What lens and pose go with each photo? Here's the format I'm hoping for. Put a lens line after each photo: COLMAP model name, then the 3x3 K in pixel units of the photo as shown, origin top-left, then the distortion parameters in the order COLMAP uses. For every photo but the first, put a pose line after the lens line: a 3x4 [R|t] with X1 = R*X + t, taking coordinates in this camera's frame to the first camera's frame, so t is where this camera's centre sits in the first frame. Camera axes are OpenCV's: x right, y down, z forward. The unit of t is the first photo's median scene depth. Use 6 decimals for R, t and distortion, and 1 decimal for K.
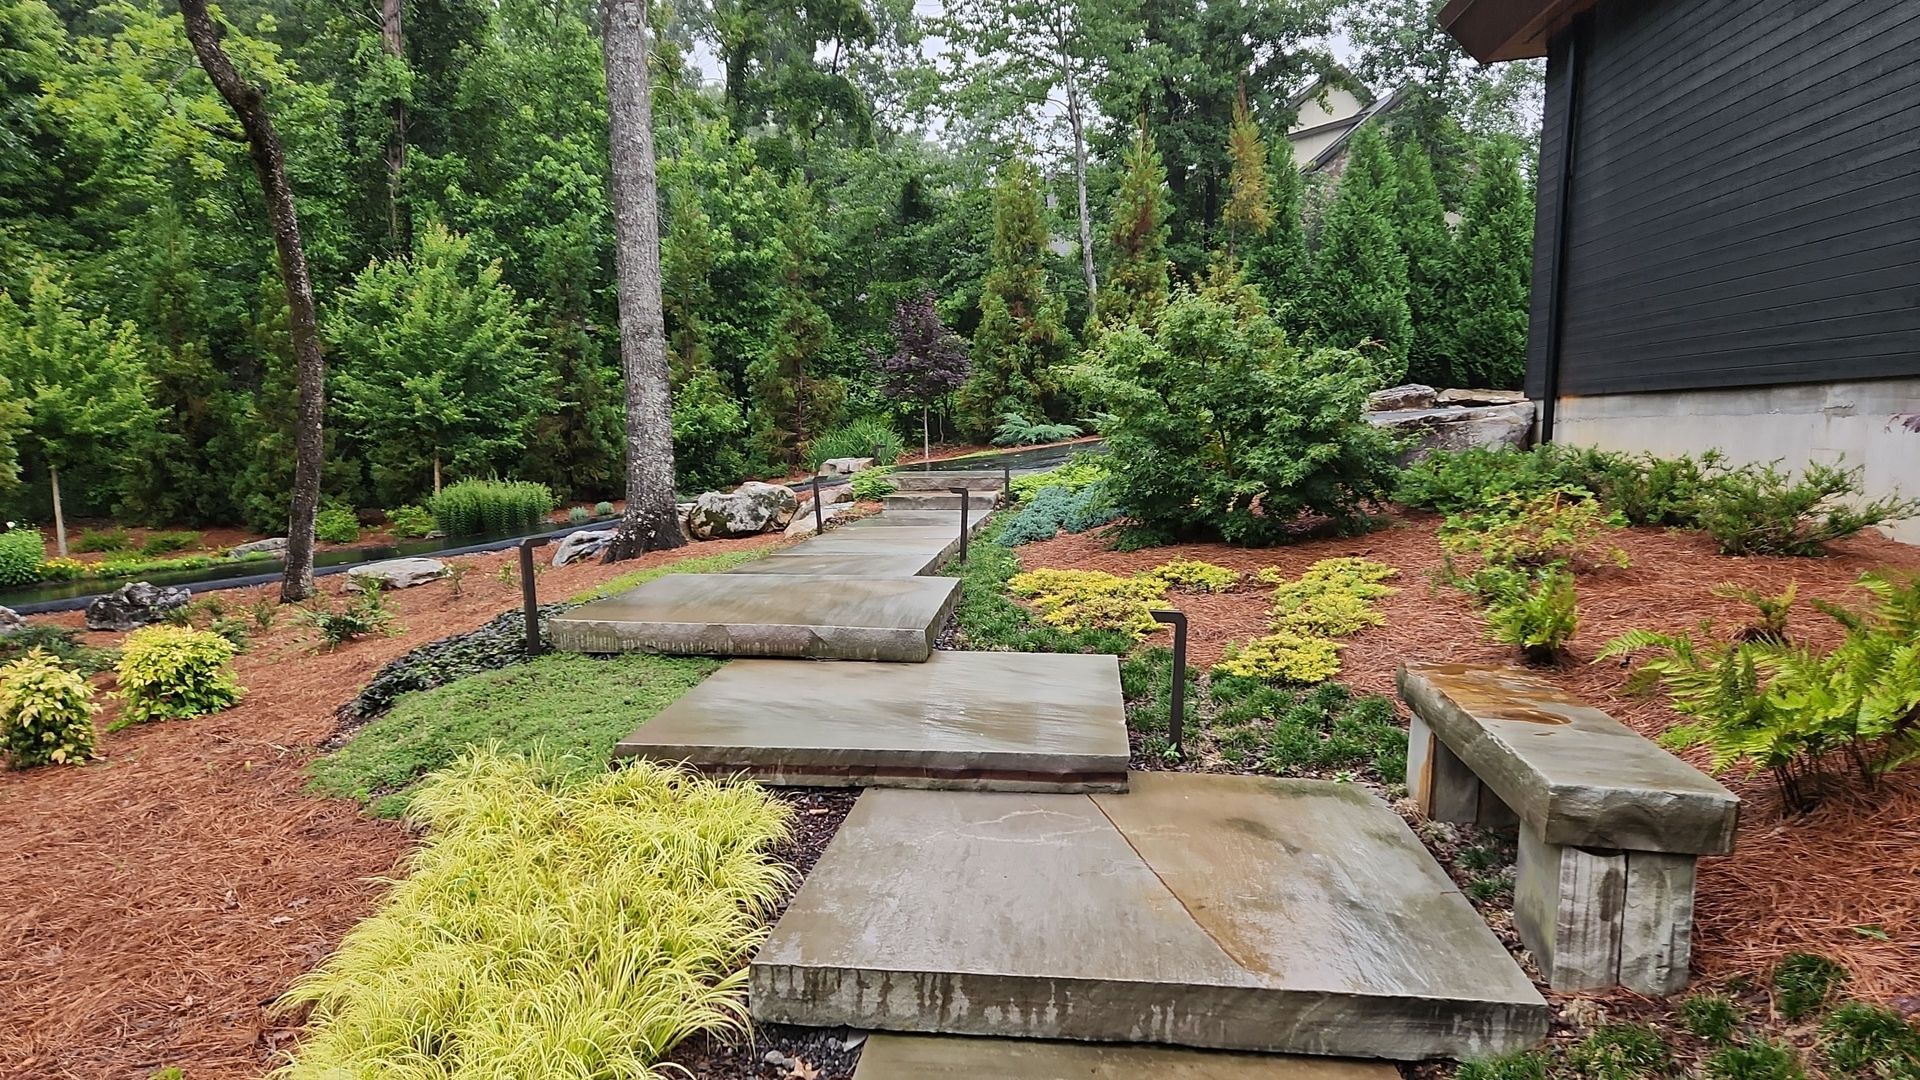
lens RADIAL K [[1246.1, 0, 961.6], [0, 1246.1, 535.7], [0, 0, 1]] dist [0.074980, -0.082860]
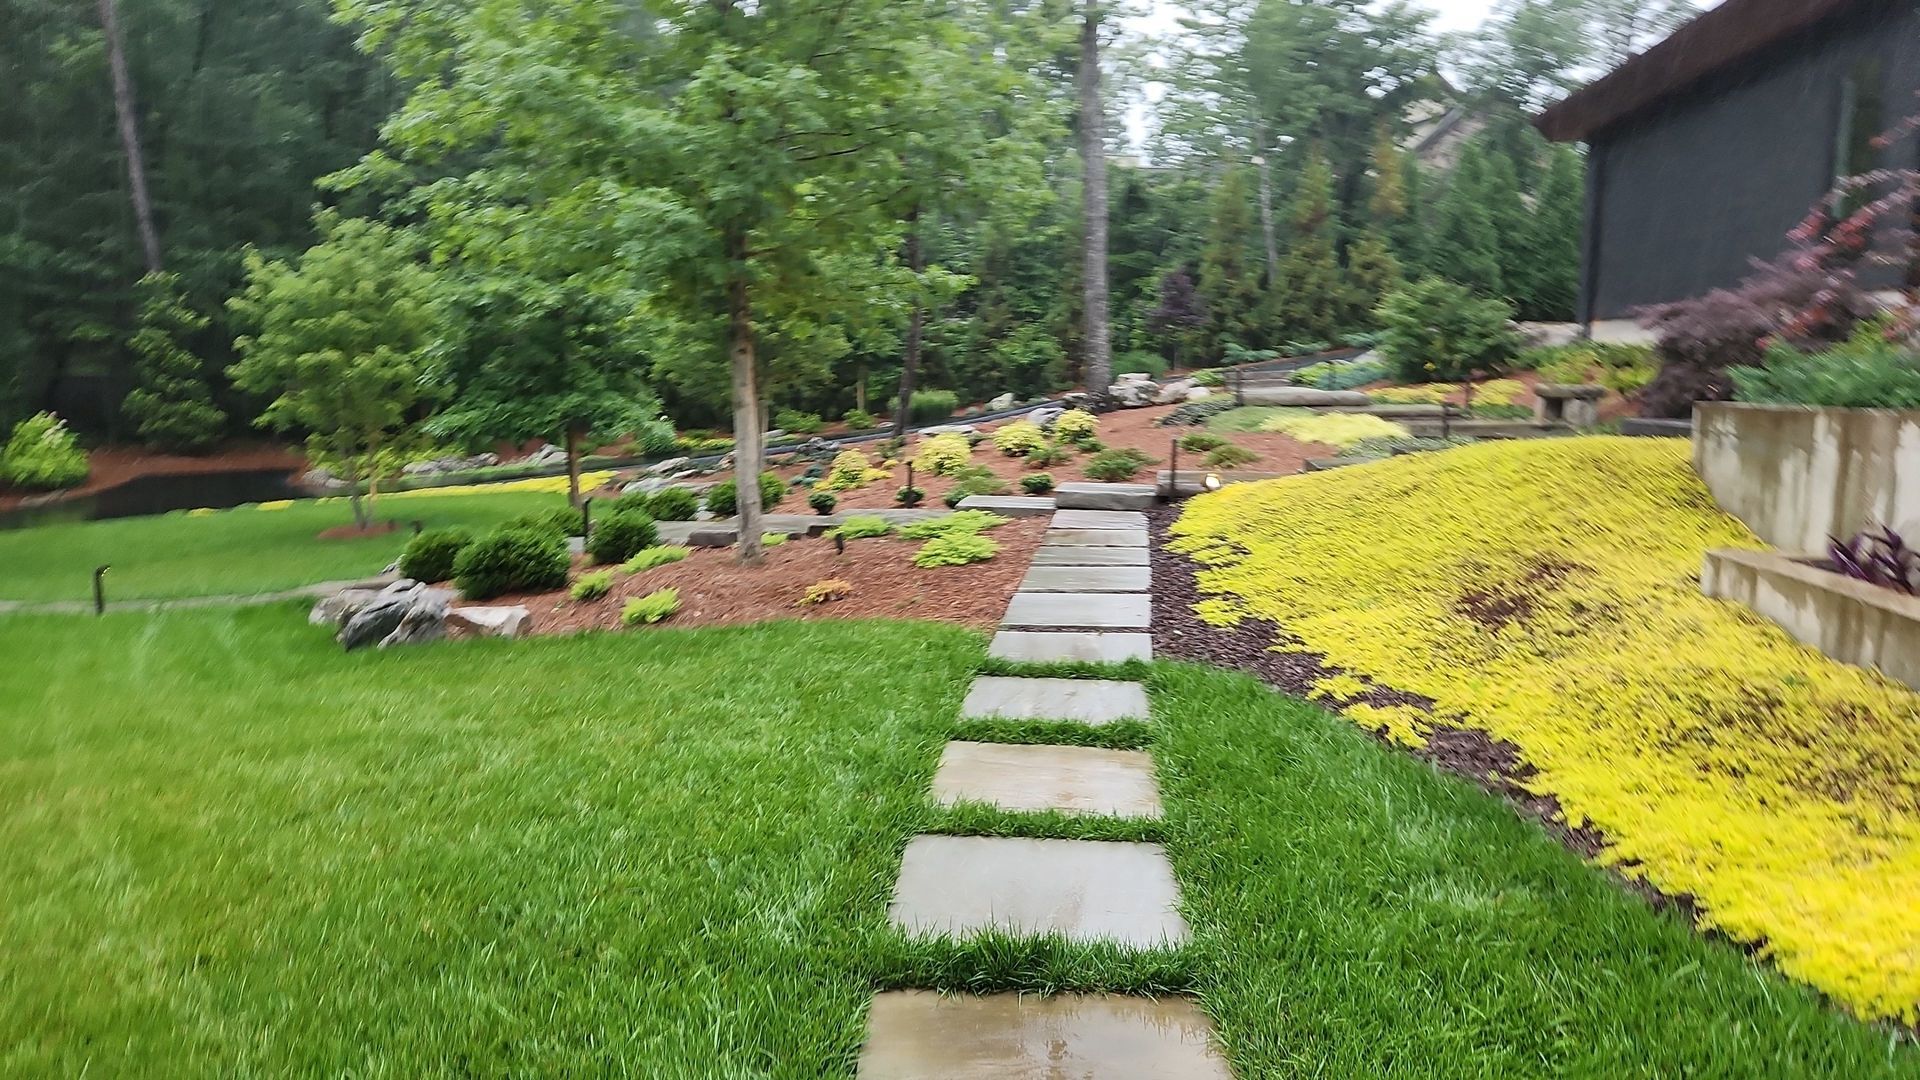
lens RADIAL K [[1246.1, 0, 961.6], [0, 1246.1, 535.7], [0, 0, 1]] dist [0.074980, -0.082860]
pose [[0.999109, -0.009595, -0.041088, -0.216014], [0.011208, 0.999169, 0.039201, 0.067969], [0.040677, -0.039626, 0.998386, -0.513545]]
